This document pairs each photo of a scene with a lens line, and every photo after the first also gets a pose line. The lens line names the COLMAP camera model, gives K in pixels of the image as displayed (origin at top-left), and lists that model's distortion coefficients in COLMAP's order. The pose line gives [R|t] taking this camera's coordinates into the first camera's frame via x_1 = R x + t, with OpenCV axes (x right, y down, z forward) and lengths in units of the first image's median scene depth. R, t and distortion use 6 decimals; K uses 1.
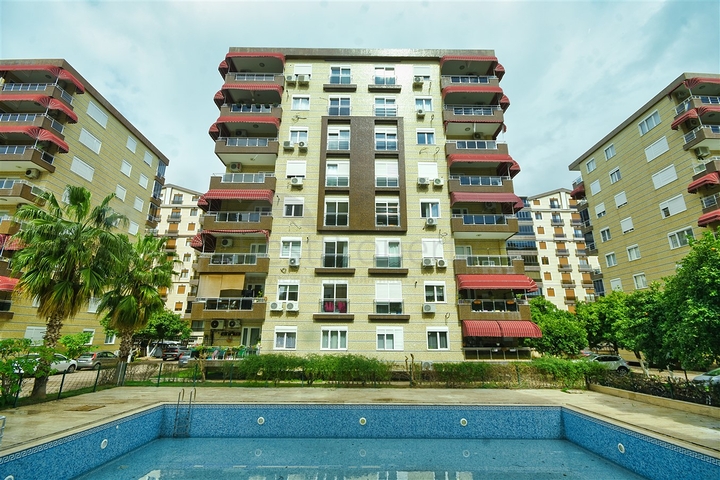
lens RADIAL K [[332.9, 0, 360.0], [0, 332.9, 240.0], [0, 0, 1]] dist [-0.005033, -0.000350]
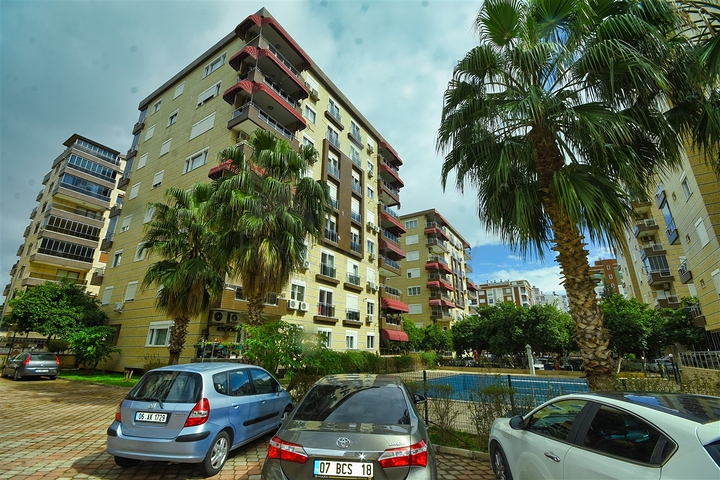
lens RADIAL K [[325.6, 0, 360.0], [0, 325.6, 240.0], [0, 0, 1]] dist [0.001481, 0.000039]
pose [[0.538980, 0.272329, 0.797080, -0.953048], [-0.245737, 0.955965, -0.160448, 0.115451], [-0.805676, -0.109394, 0.582168, 0.266850]]
